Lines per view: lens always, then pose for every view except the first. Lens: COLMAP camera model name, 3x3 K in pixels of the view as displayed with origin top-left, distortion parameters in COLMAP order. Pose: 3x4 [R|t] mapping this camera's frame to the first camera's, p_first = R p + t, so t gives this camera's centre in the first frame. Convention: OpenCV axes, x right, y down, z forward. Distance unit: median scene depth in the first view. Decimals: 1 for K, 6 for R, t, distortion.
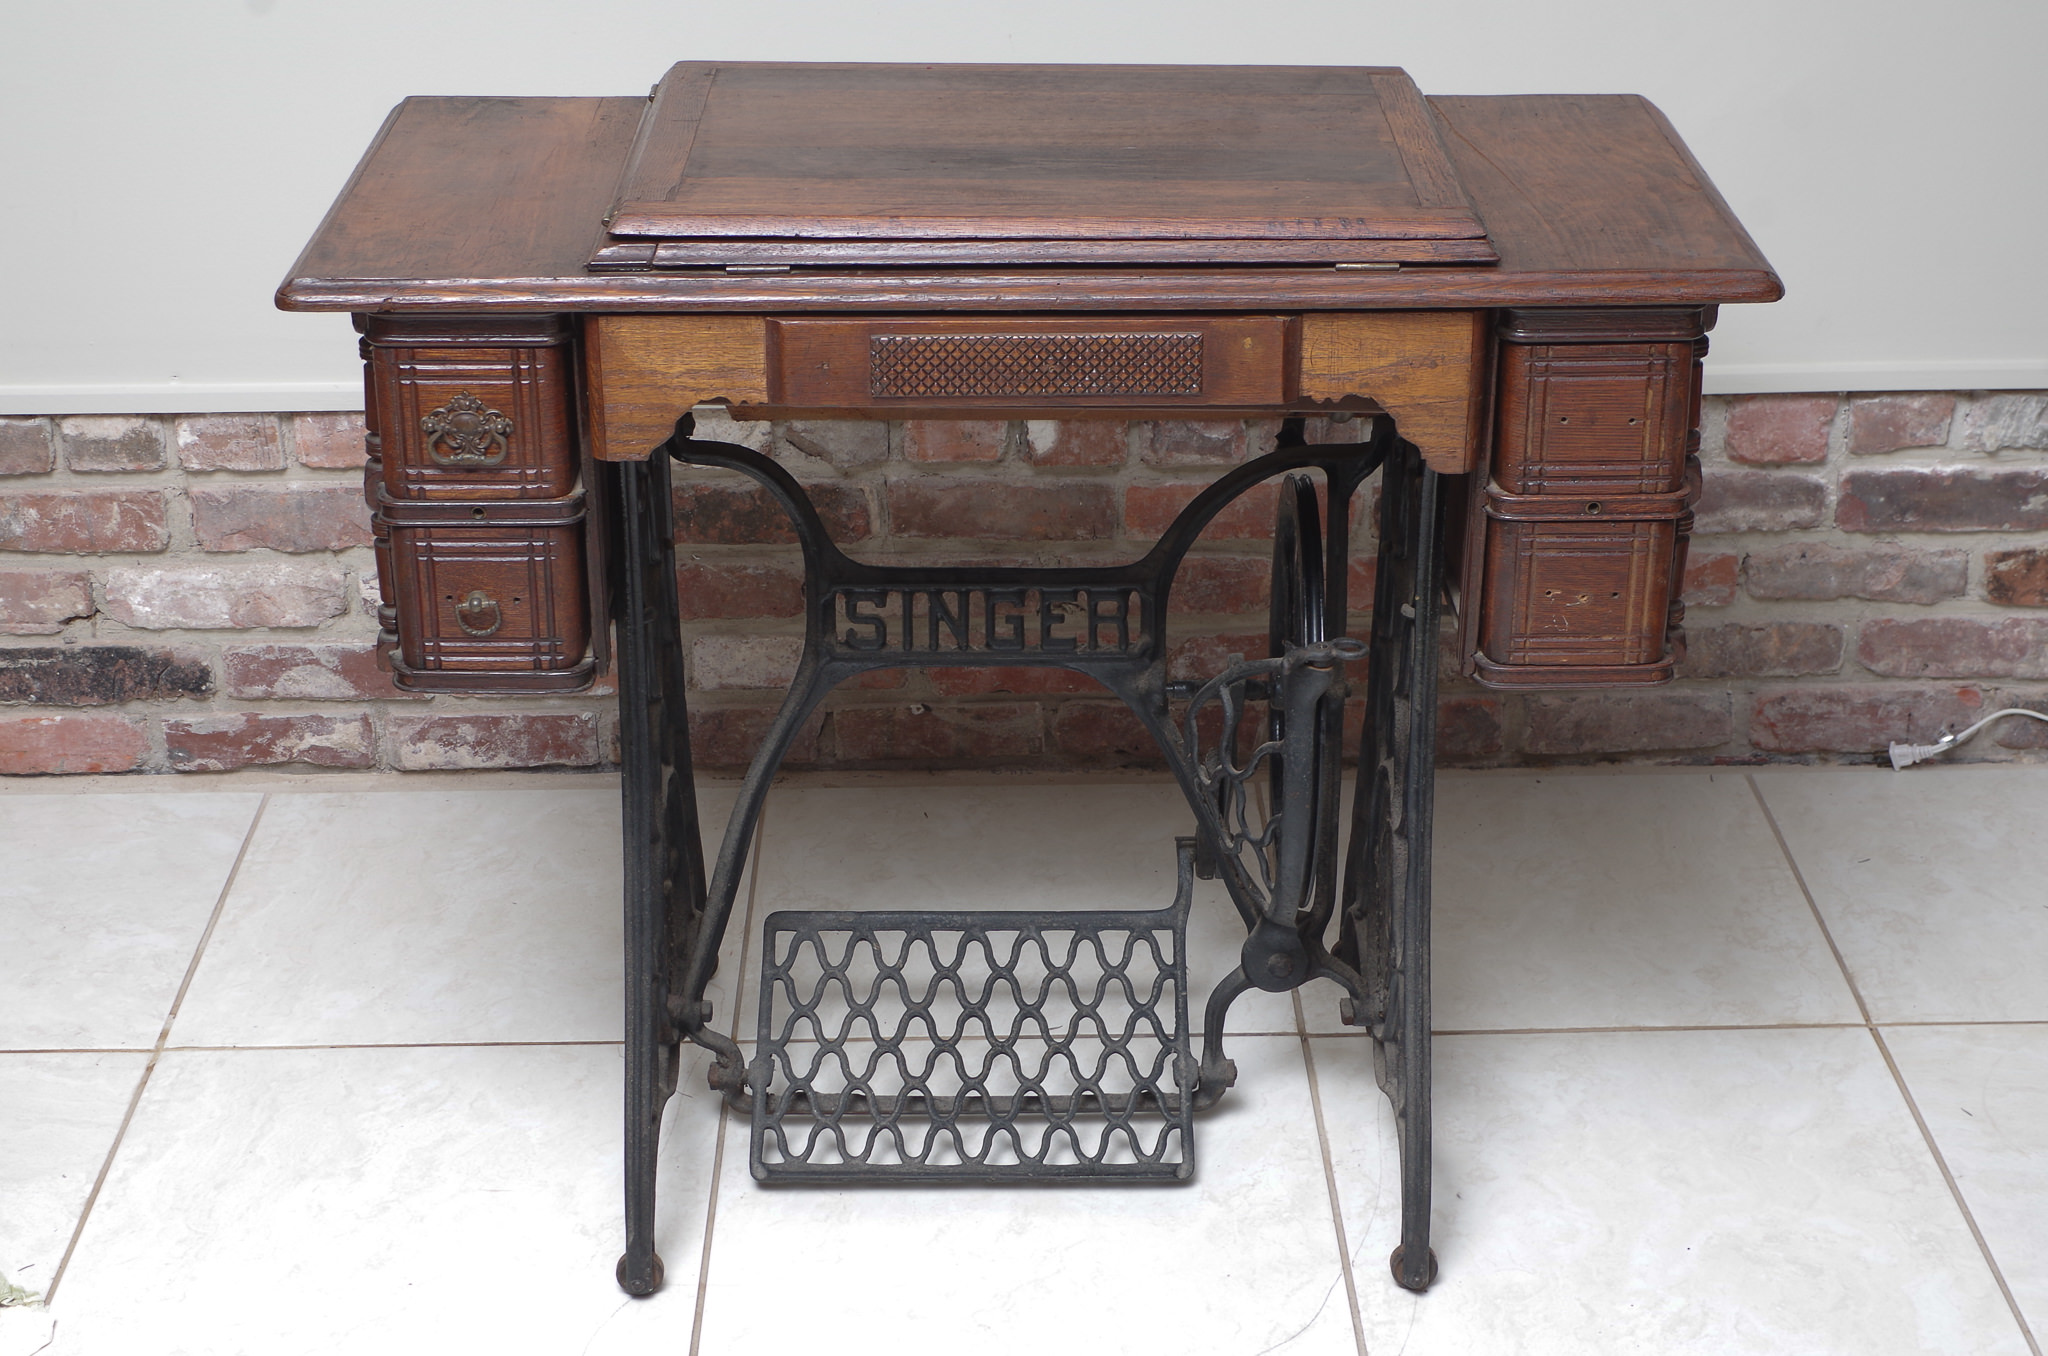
lens RADIAL K [[3434.3, 0, 1009.3], [0, 3434.3, 693.3], [0, 0, 1]] dist [0.057621, 0.000000]
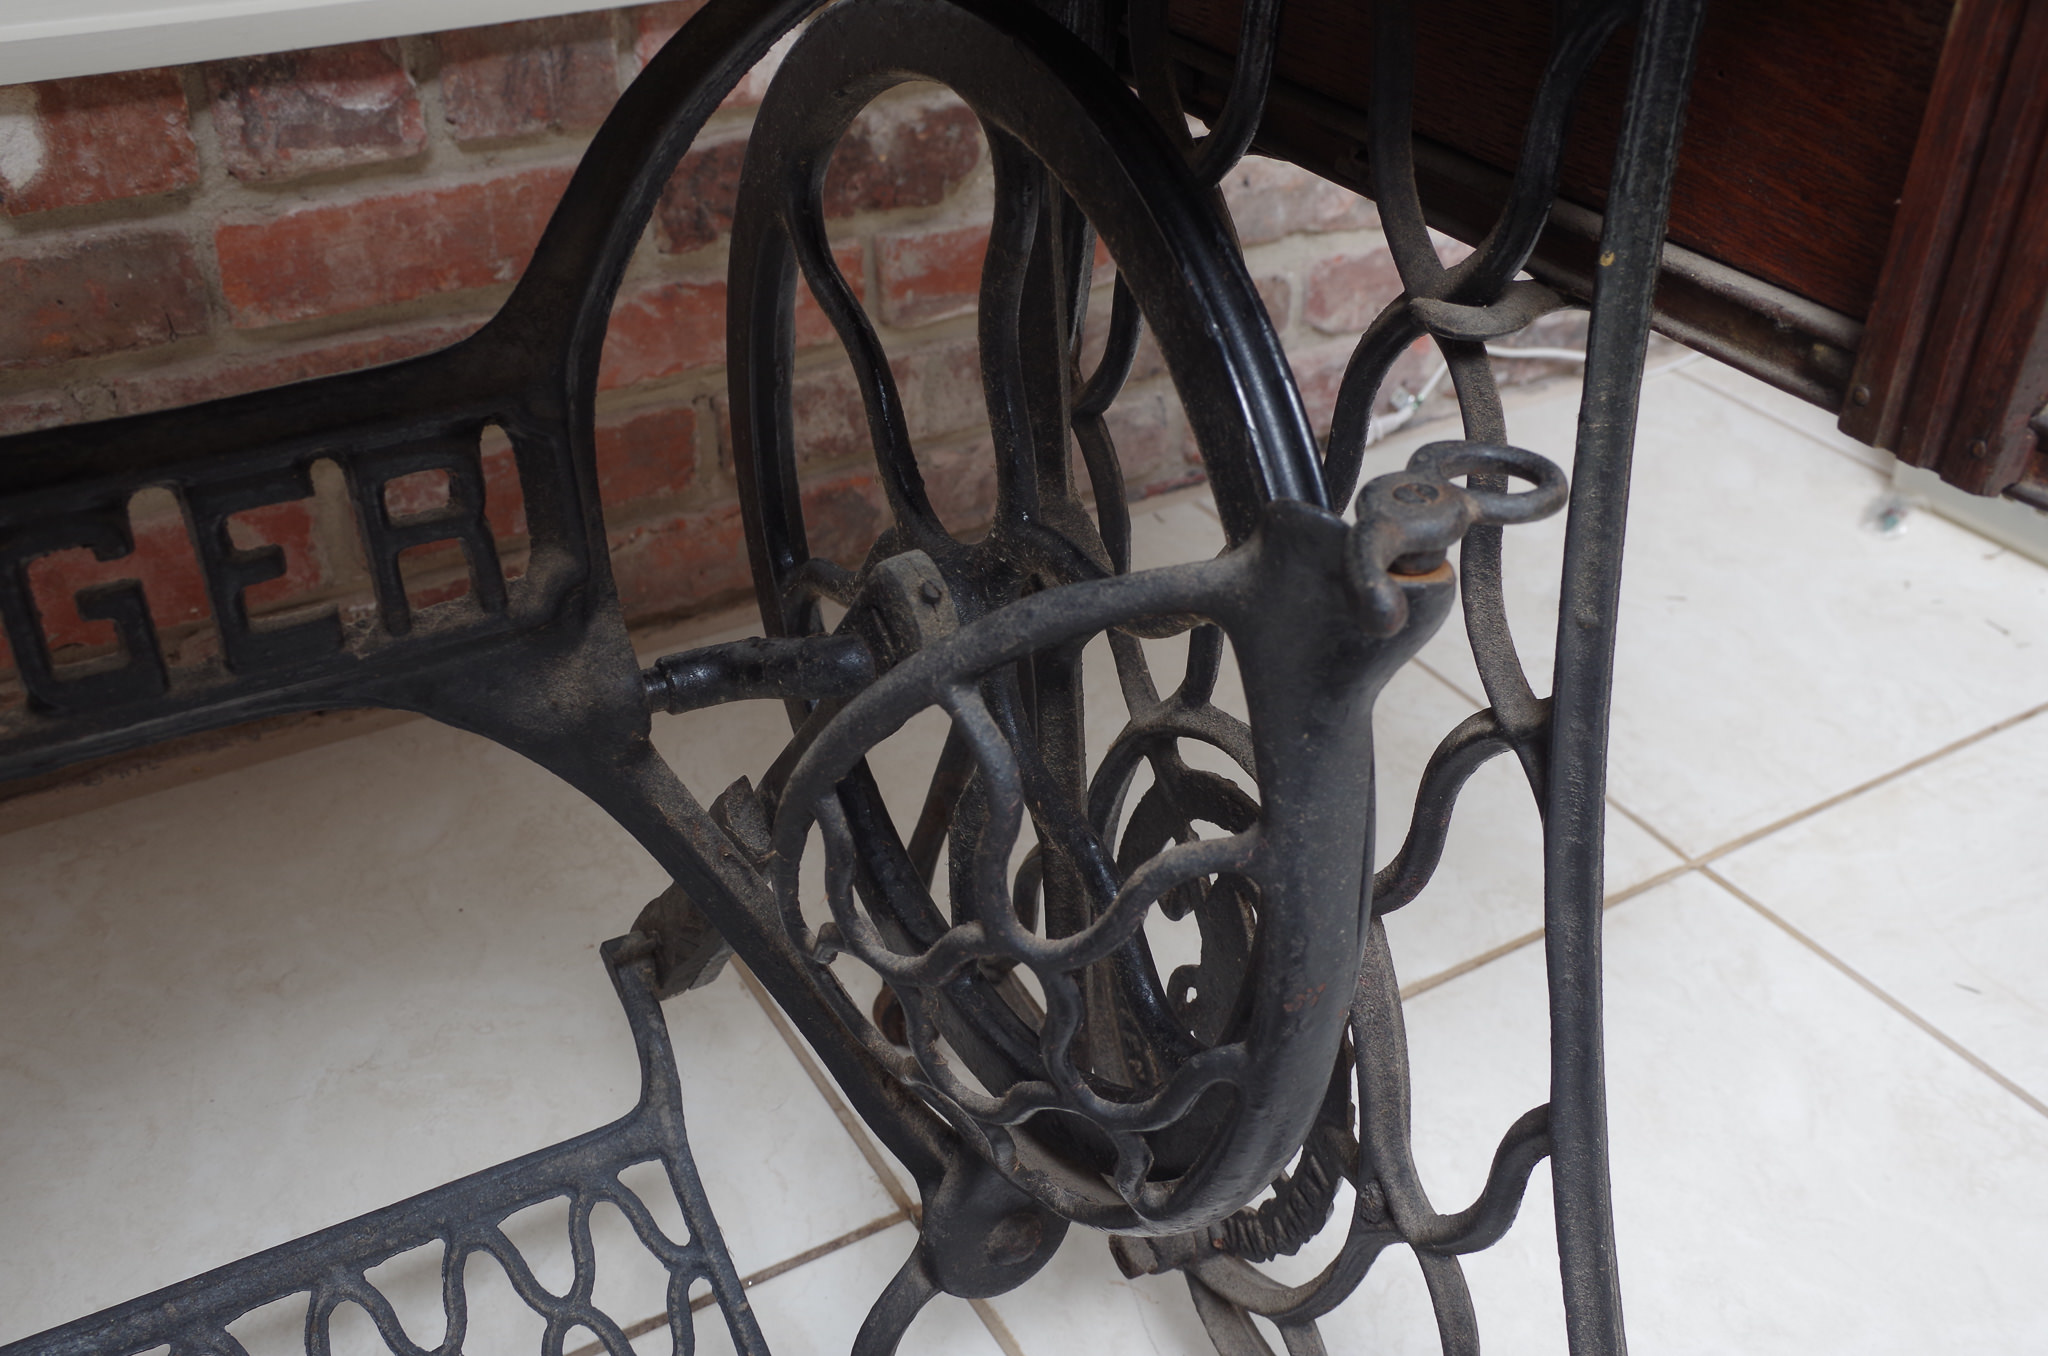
lens RADIAL K [[1905.0, 0, 1018.6], [0, 1905.0, 673.7], [0, 0, 1]] dist [-0.031123, 0.000000]
pose [[0.863703, -0.255408, 0.434494, -0.003280], [0.189028, 0.963315, 0.190507, -0.030650], [-0.467211, -0.082410, 0.880297, 0.794990]]
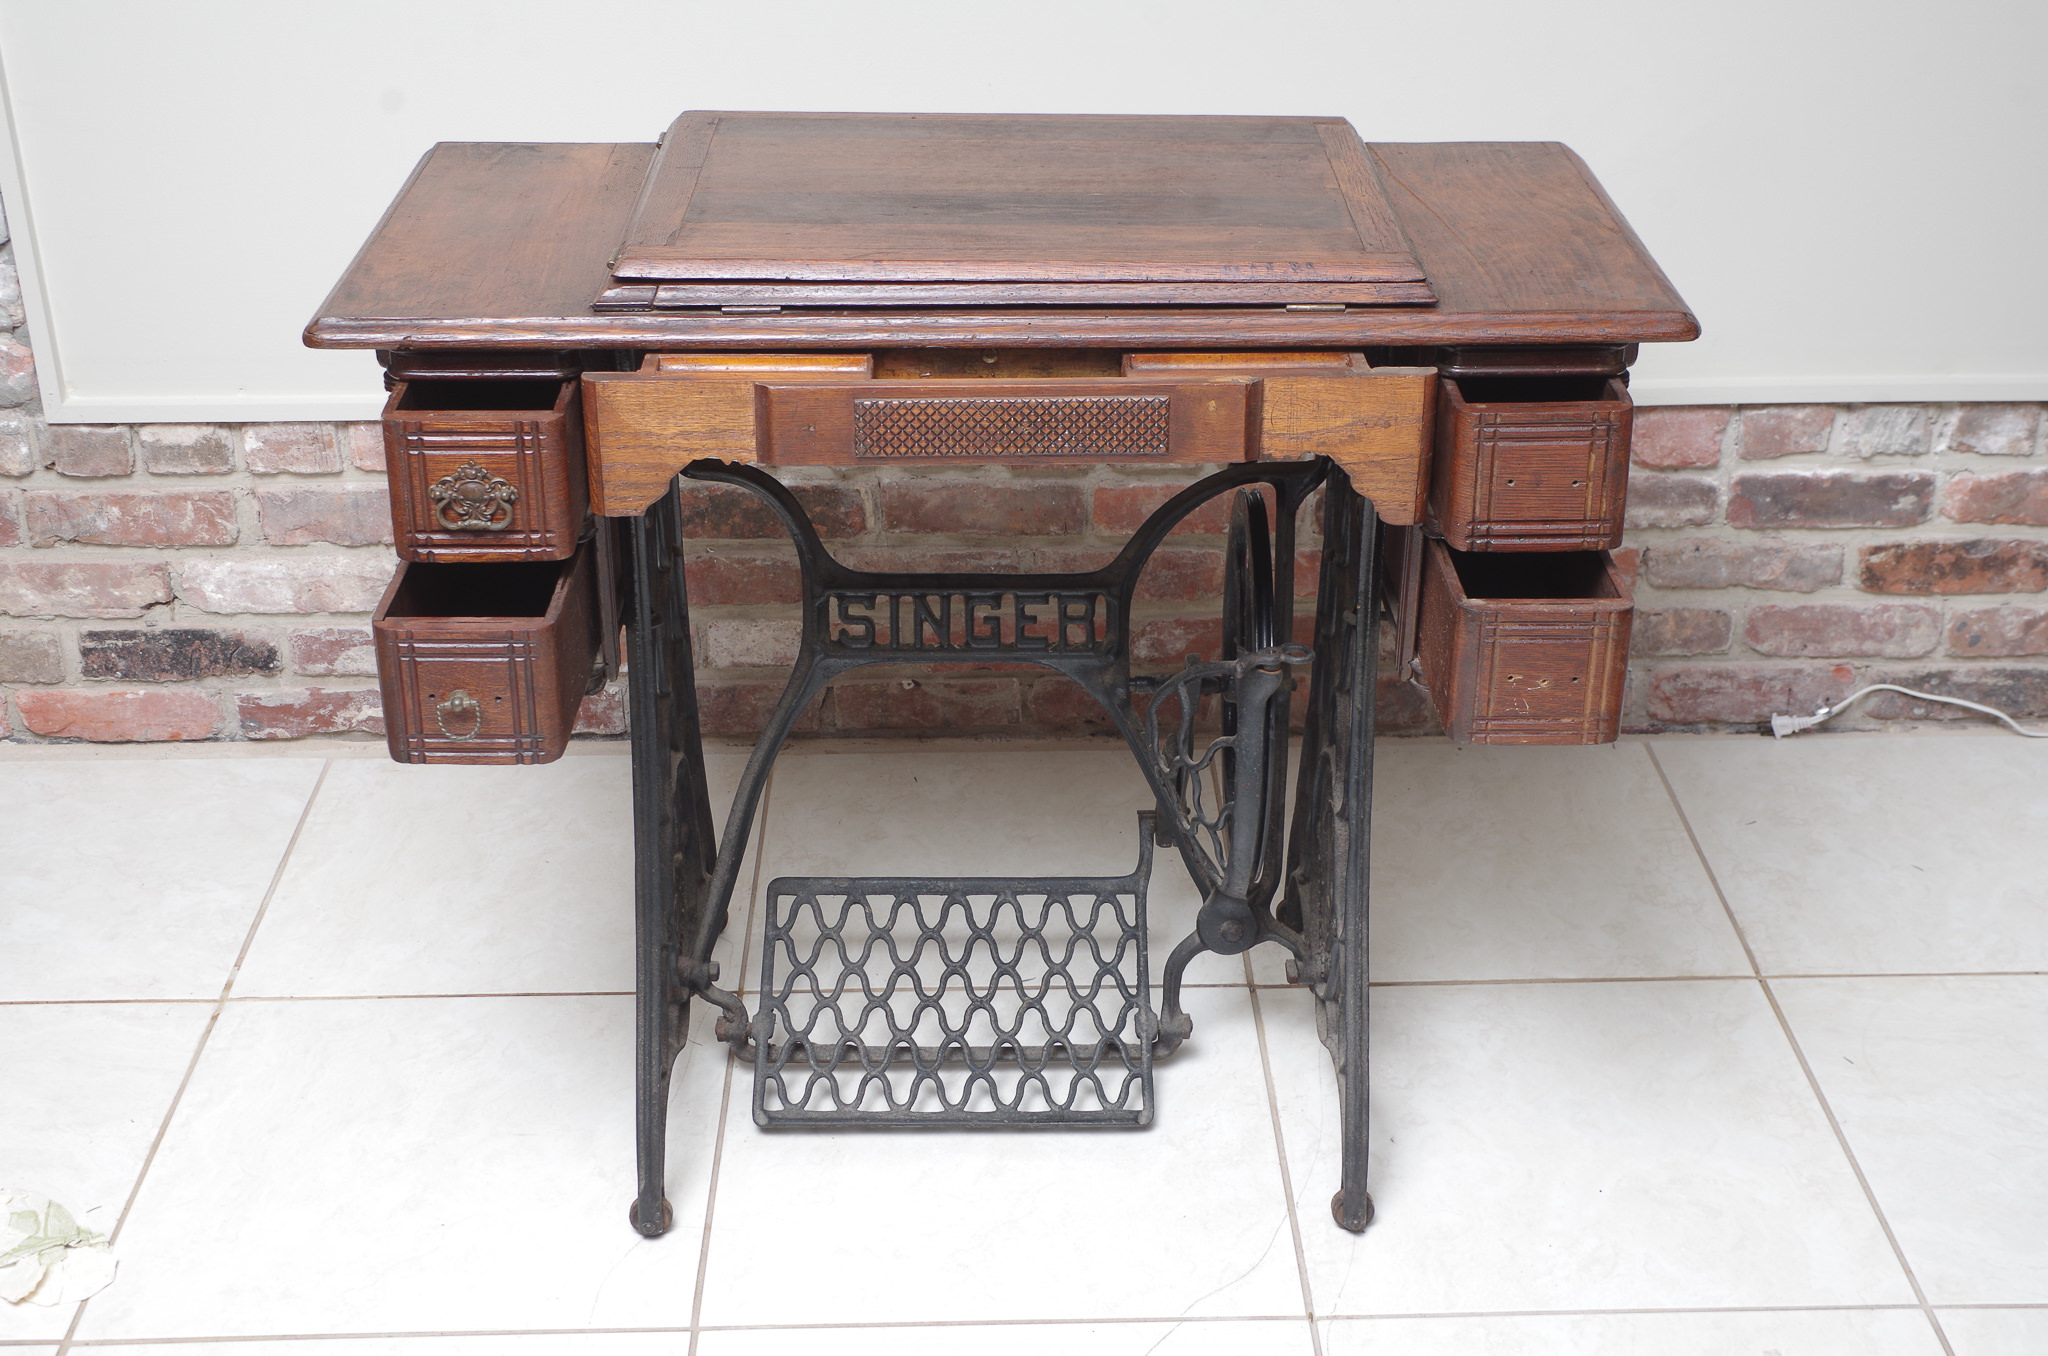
lens RADIAL K [[2827.1, 0, 1015.0], [0, 2827.1, 673.5], [0, 0, 1]] dist [0.055536, 0.000000]
pose [[0.999990, 0.000455, 0.004519, 0.004765], [-0.000562, 0.999718, 0.023724, -0.025150], [-0.004507, -0.023726, 0.999708, 0.090172]]
